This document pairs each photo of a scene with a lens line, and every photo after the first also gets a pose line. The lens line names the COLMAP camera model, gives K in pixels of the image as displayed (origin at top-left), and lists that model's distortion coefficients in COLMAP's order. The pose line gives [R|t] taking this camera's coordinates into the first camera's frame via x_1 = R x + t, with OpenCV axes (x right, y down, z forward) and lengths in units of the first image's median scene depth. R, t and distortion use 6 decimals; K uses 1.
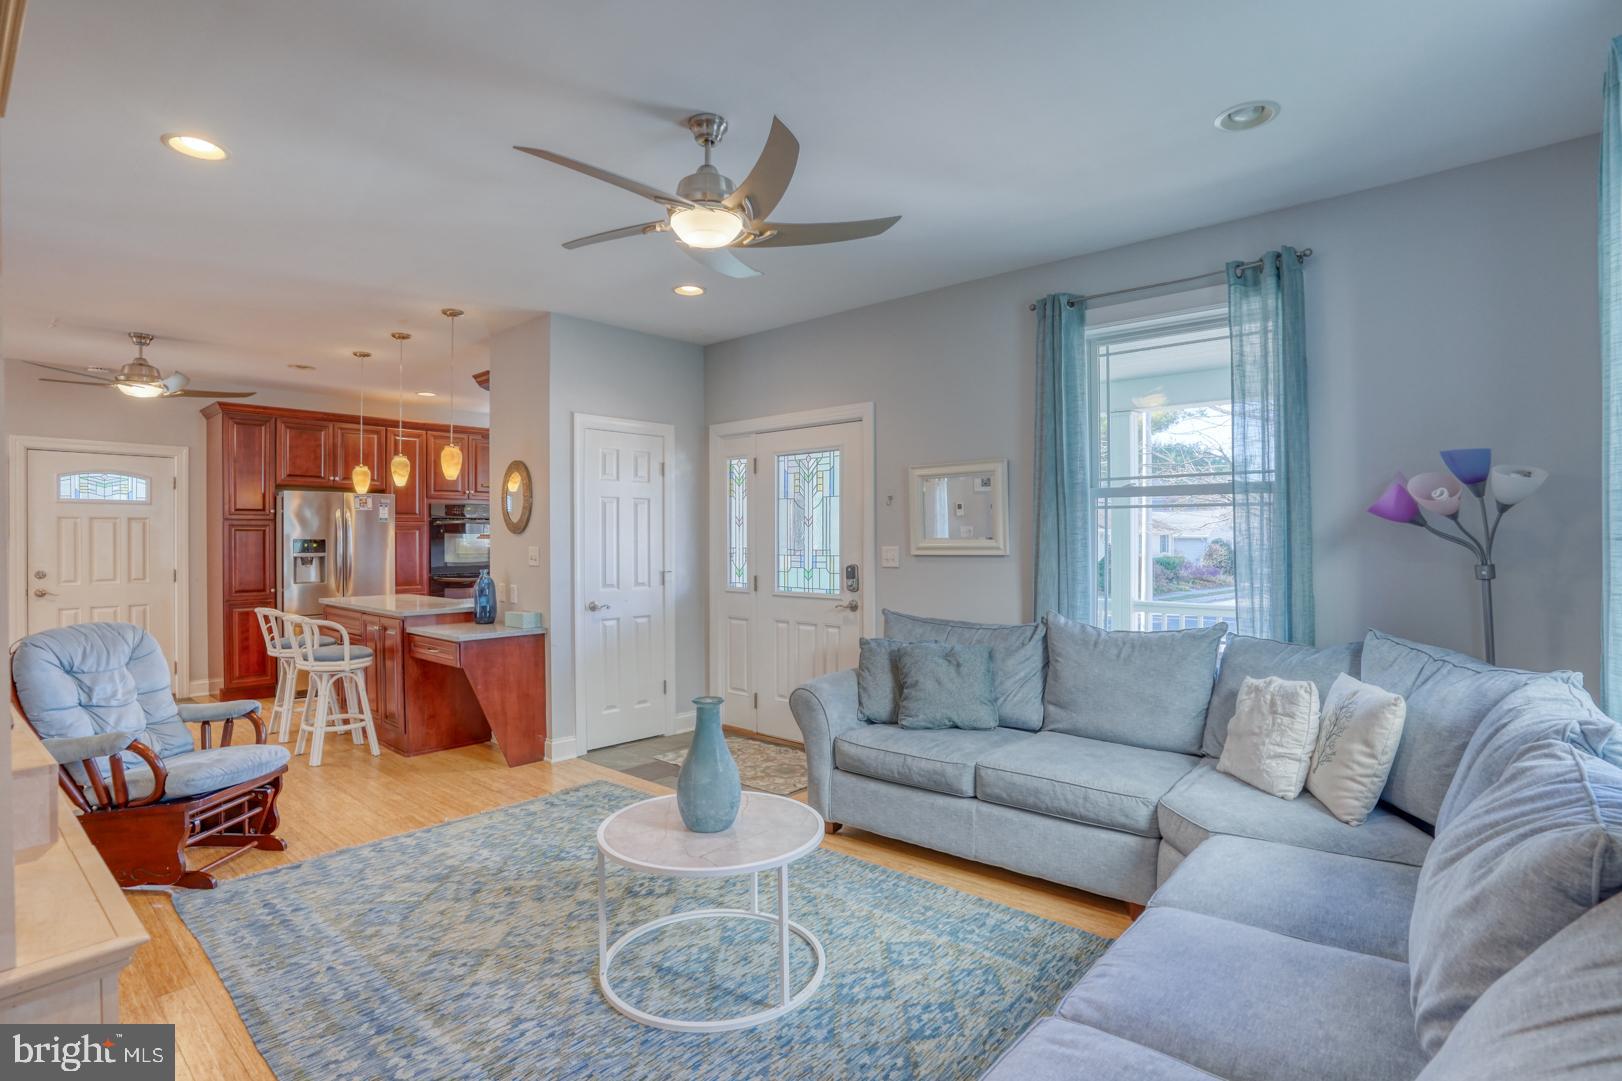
lens RADIAL K [[798.5, 0, 811.0], [0, 798.5, 540.5], [0, 0, 1]] dist [-0.087665, 0.045425]
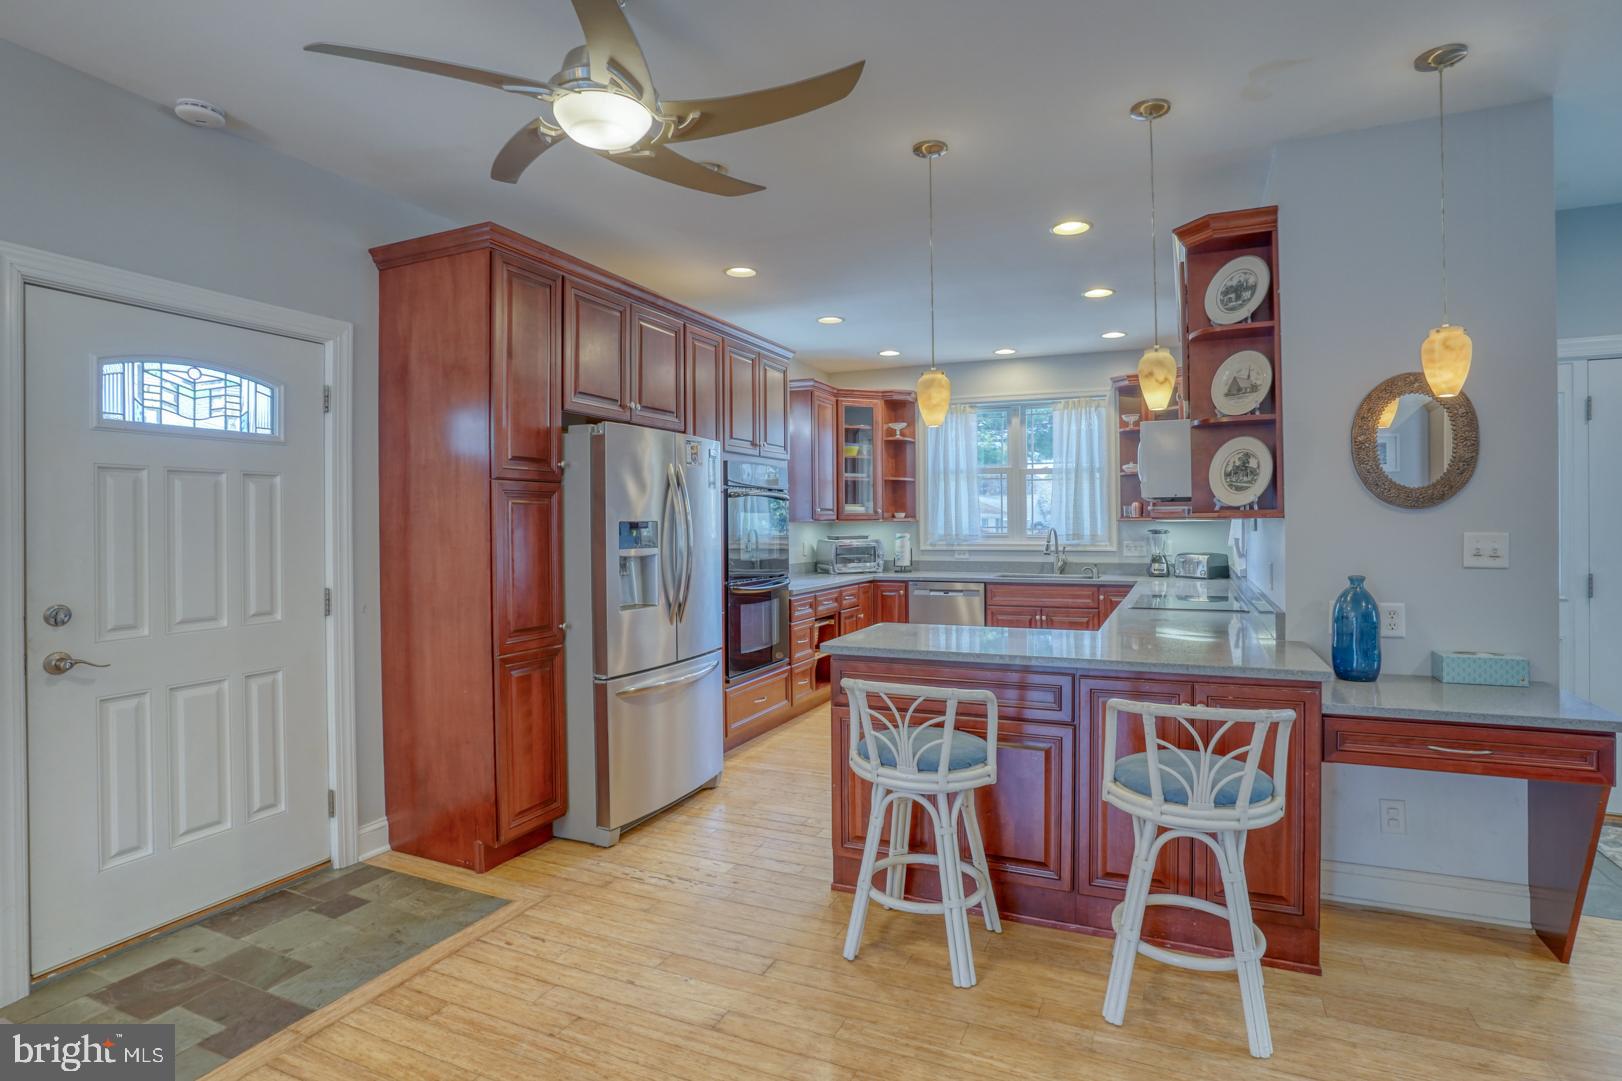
lens RADIAL K [[793.1, 0, 846.8], [0, 793.1, 523.9], [0, 0, 1]] dist [-0.084686, 0.040853]
pose [[0.951735, -0.003305, 0.306905, -1.319532], [0.003351, 0.999994, 0.000377, 0.000554], [-0.306904, 0.000670, 0.951740, 0.915552]]
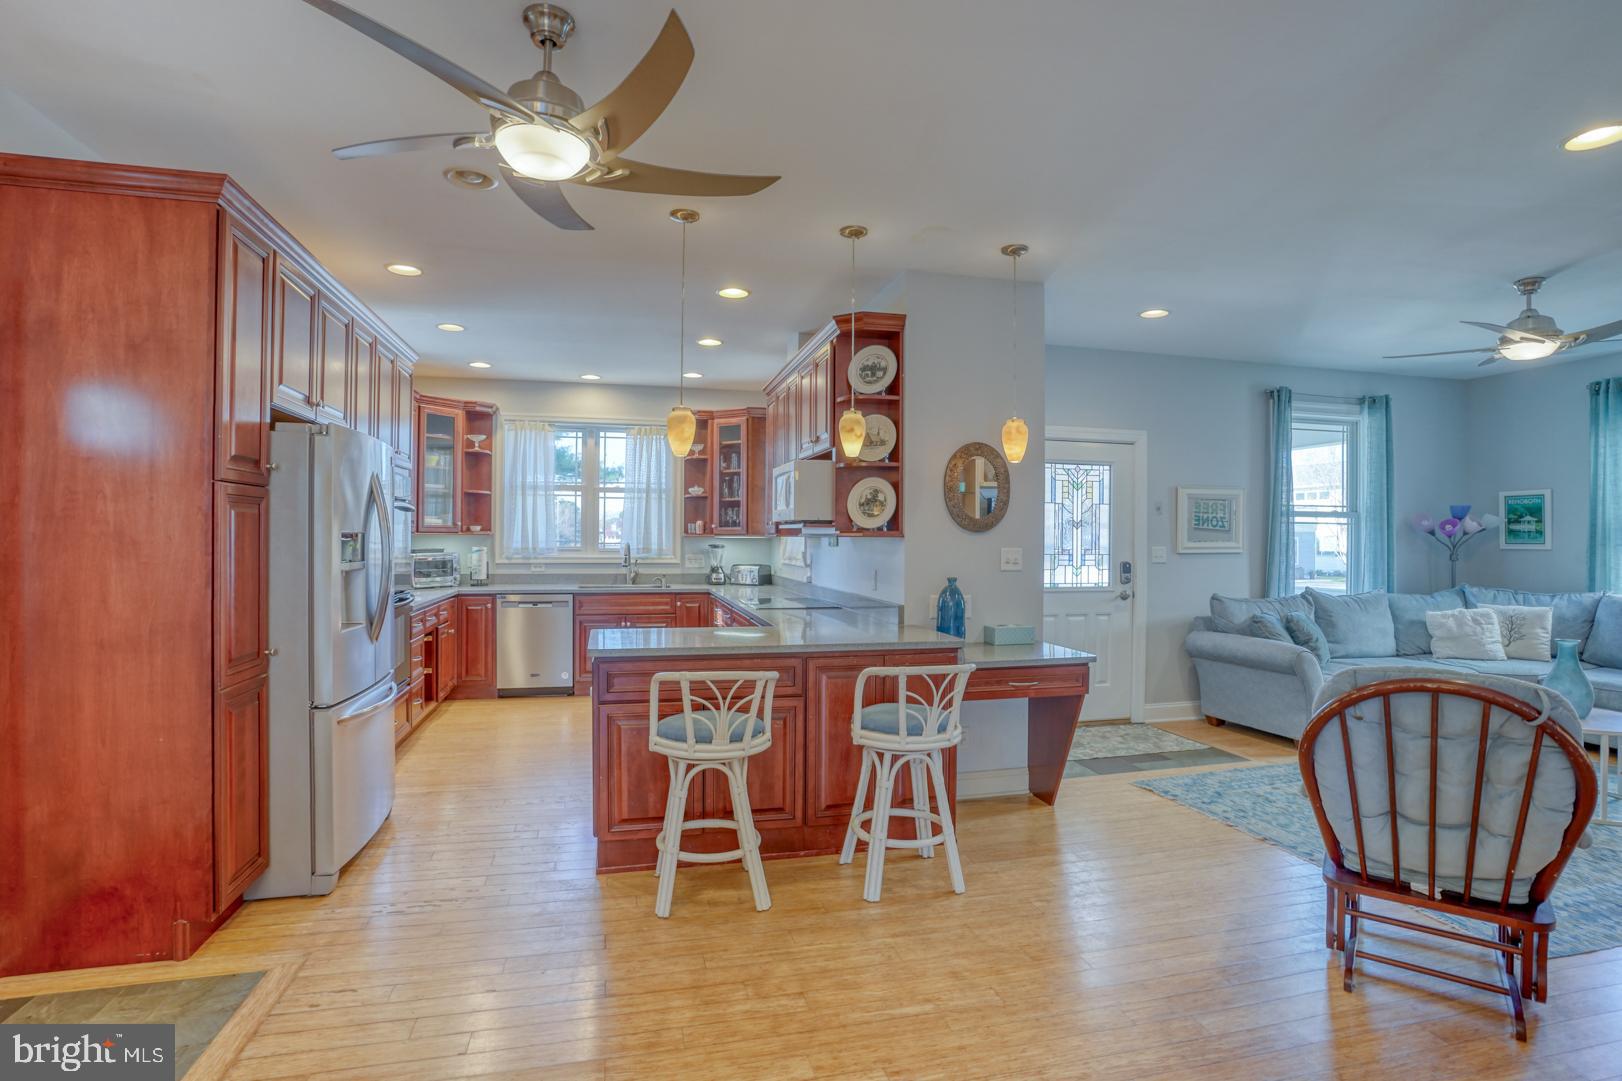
lens RADIAL K [[768.4, 0, 809.2], [0, 768.4, 537.4], [0, 0, 1]] dist [-0.082164, 0.032918]
pose [[0.583987, 0.006668, 0.811735, -1.617087], [-0.008201, 0.999964, -0.002314, -0.000055], [-0.811721, -0.005305, 0.584021, 0.996071]]
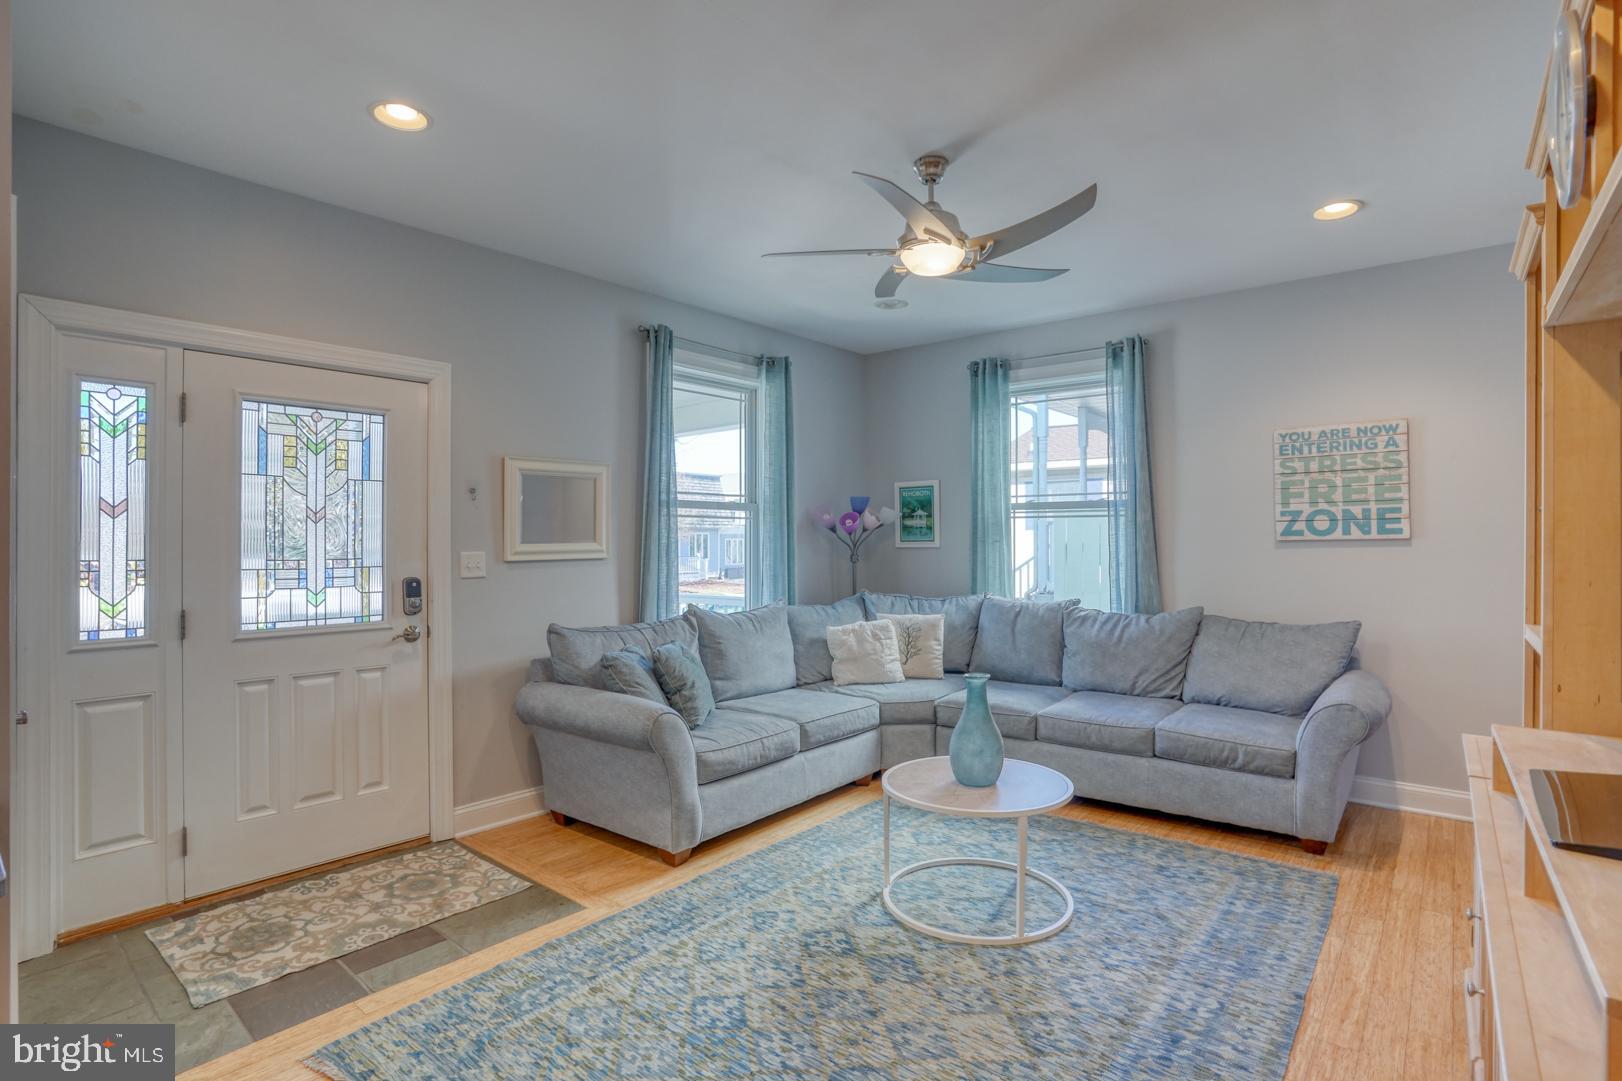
lens RADIAL K [[818.8, 0, 800.8], [0, 818.8, 539.9], [0, 0, 1]] dist [-0.086586, 0.050506]
pose [[-0.025290, 0.003815, 0.999673, -0.957562], [0.003853, 0.999986, -0.003719, -0.000139], [-0.999673, 0.003758, -0.025304, 0.922368]]
